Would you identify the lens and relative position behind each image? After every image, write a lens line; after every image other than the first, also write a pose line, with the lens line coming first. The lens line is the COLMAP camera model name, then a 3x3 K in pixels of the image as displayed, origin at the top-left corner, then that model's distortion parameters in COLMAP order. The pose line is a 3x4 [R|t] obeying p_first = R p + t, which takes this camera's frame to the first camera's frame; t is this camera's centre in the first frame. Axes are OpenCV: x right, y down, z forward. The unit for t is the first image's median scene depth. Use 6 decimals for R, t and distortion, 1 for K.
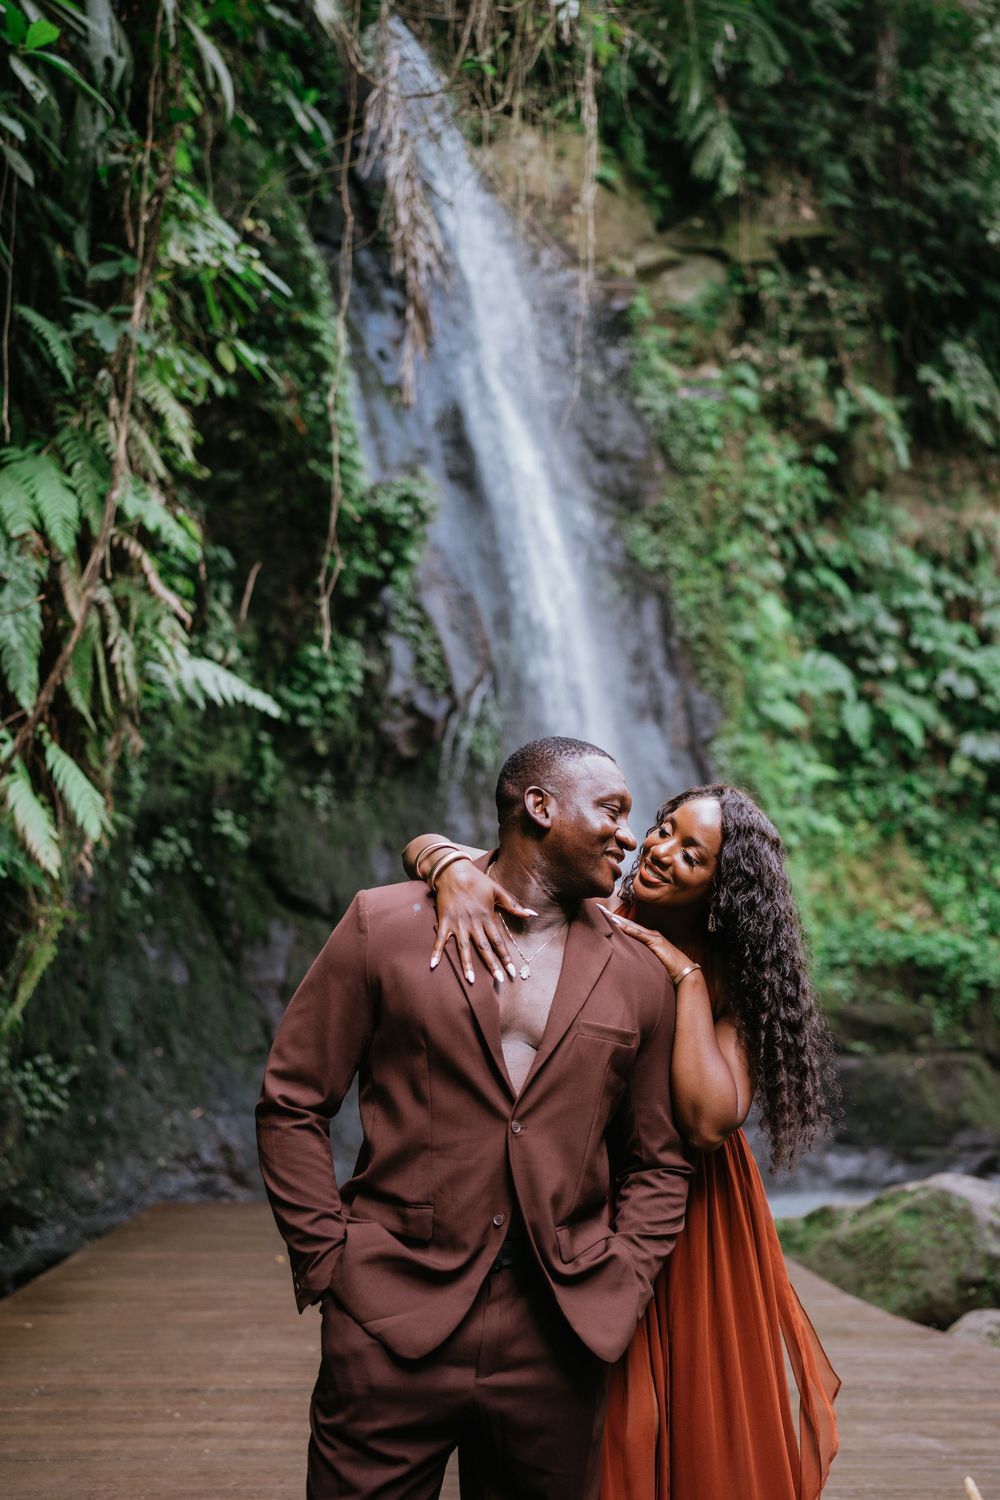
lens RADIAL K [[1570.3, 0, 550.0], [0, 1570.3, 753.2], [0, 0, 1]] dist [-0.016960, -0.005154]
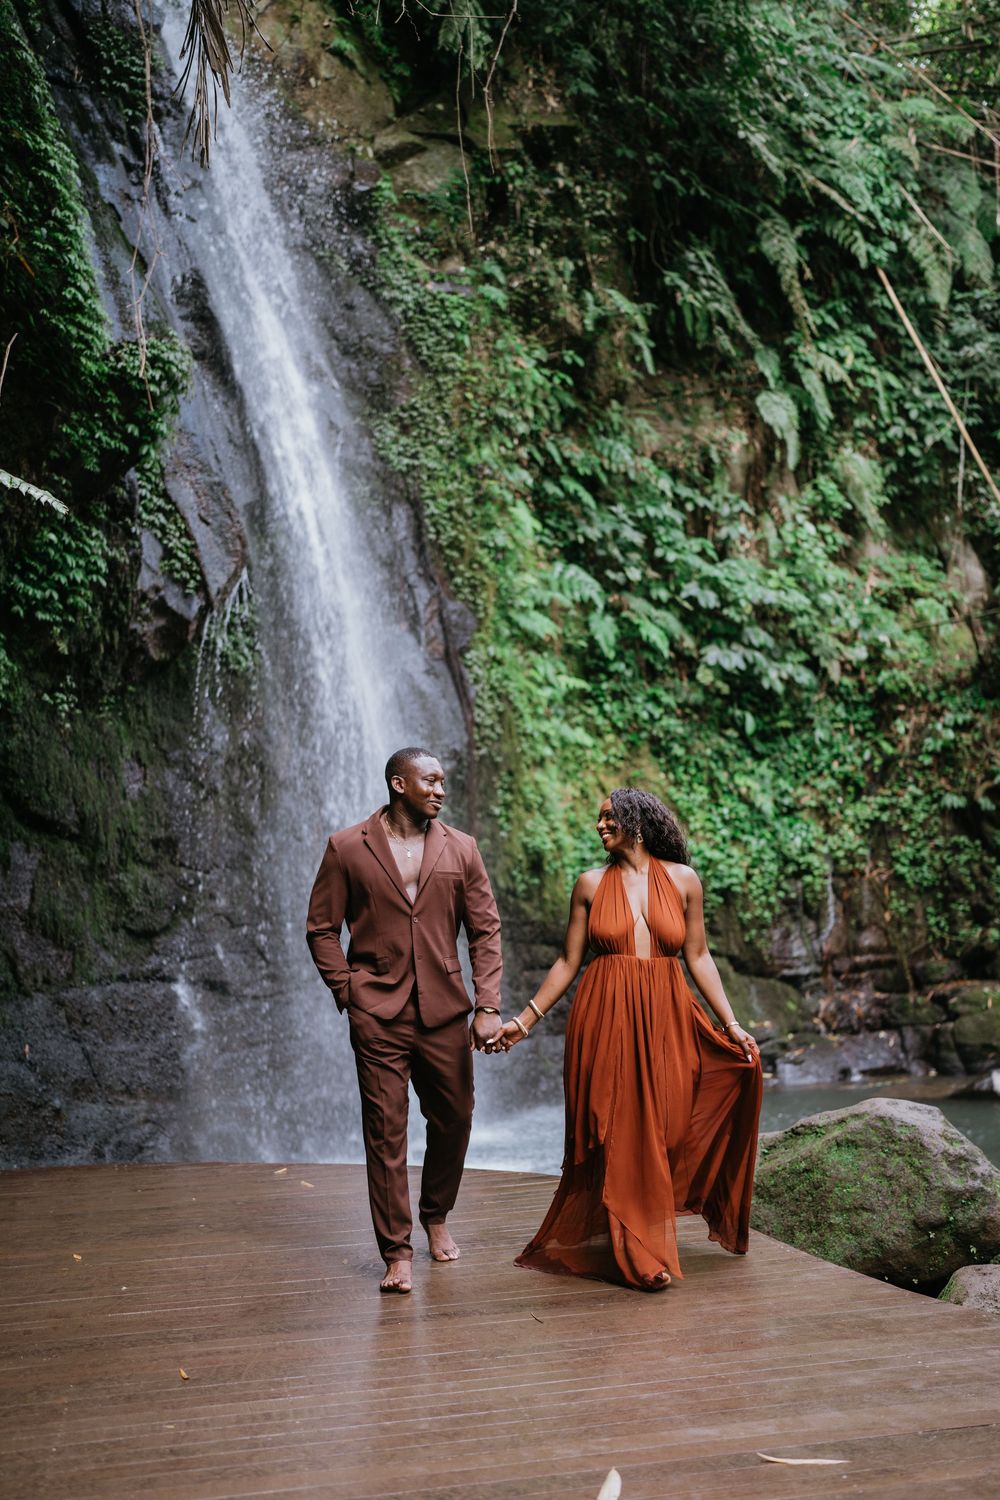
lens RADIAL K [[1462.9, 0, 497.7], [0, 1462.9, 794.0], [0, 0, 1]] dist [-0.047391, 0.148300]
pose [[0.986114, -0.024459, 0.164261, -0.027464], [0.013013, 0.997434, 0.070404, 0.016516], [-0.165562, -0.067289, 0.983901, 0.094954]]
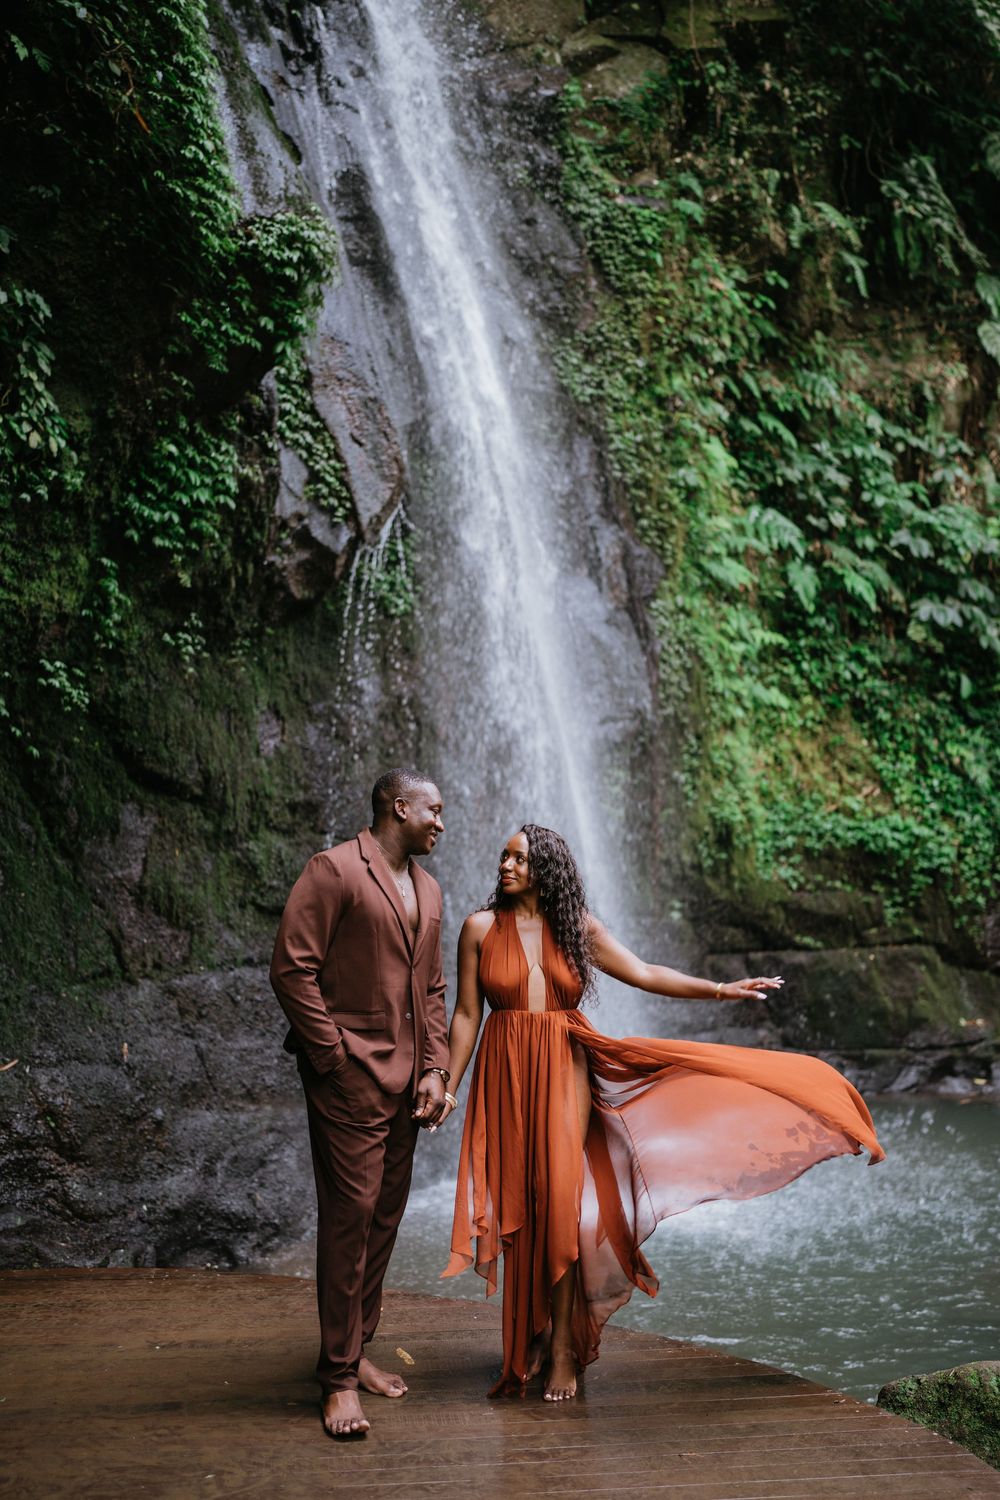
lens RADIAL K [[1375.7, 0, 481.7], [0, 1375.7, 743.1], [0, 0, 1]] dist [-0.051709, 0.147280]
pose [[0.999620, -0.001970, 0.027509, -0.013183], [0.000265, 0.998086, 0.061844, 0.023653], [-0.027578, -0.061813, 0.997707, 0.217790]]
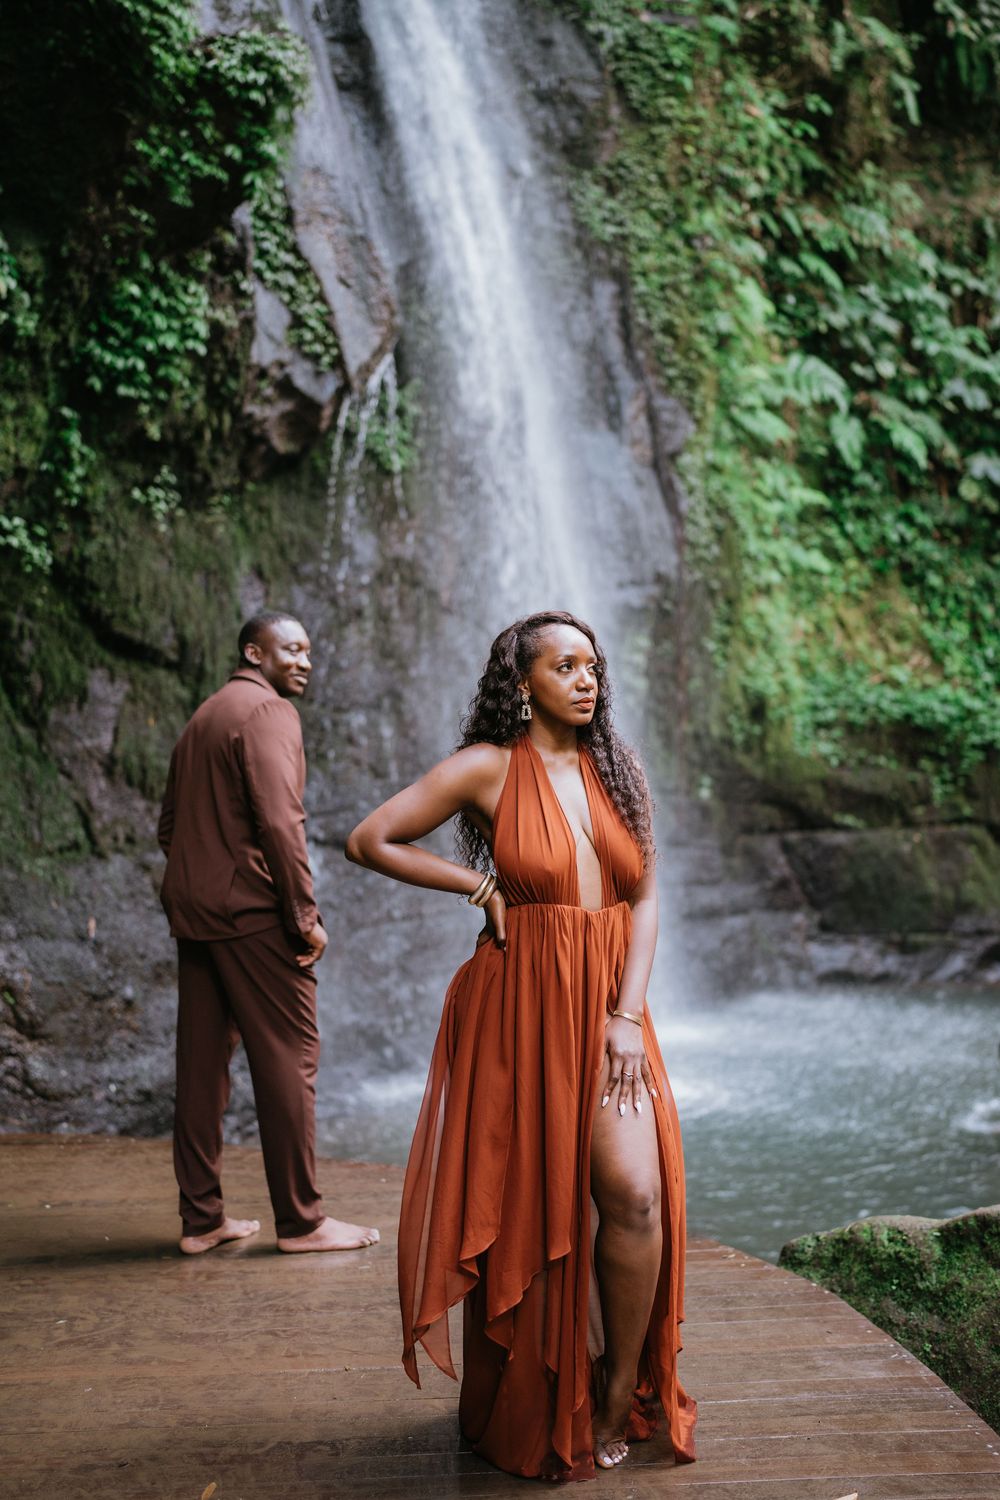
lens RADIAL K [[1470.7, 0, 516.6], [0, 1470.7, 689.8], [0, 0, 1]] dist [-0.044515, 0.135411]
pose [[0.999935, -0.006235, 0.009553, 0.009509], [0.005157, 0.994038, 0.108915, 0.028556], [-0.010175, -0.108858, 0.994005, 0.213410]]
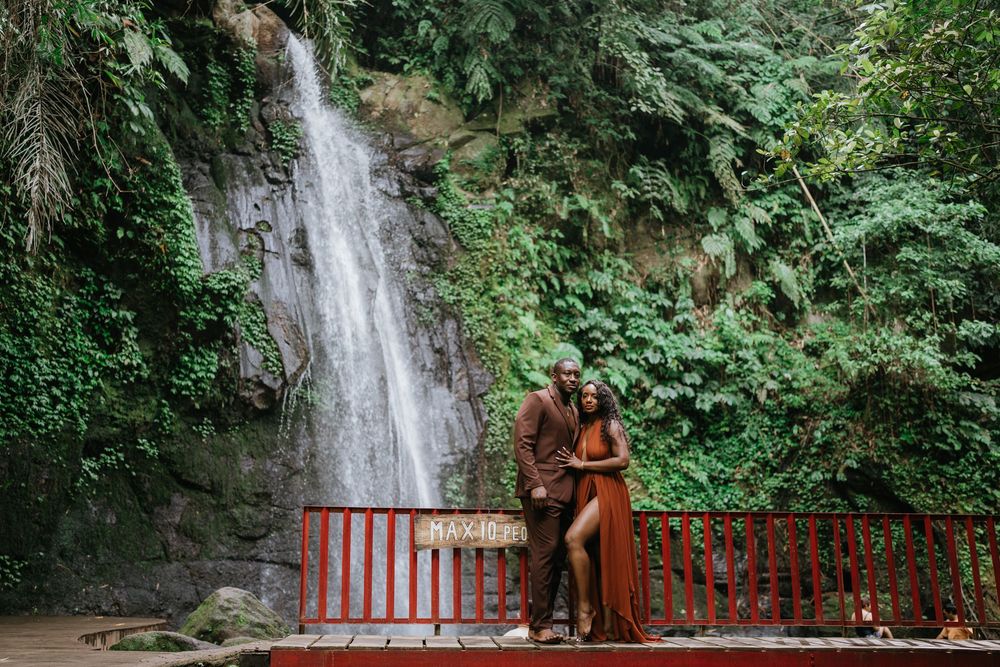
lens RADIAL K [[975.3, 0, 510.9], [0, 975.3, 327.8], [0, 0, 1]] dist [-0.047391, 0.148300]
pose [[0.981227, -0.055535, -0.184686, 0.327015], [0.039303, 0.995128, -0.090421, 0.017283], [0.188808, 0.081464, 0.978629, -0.101419]]
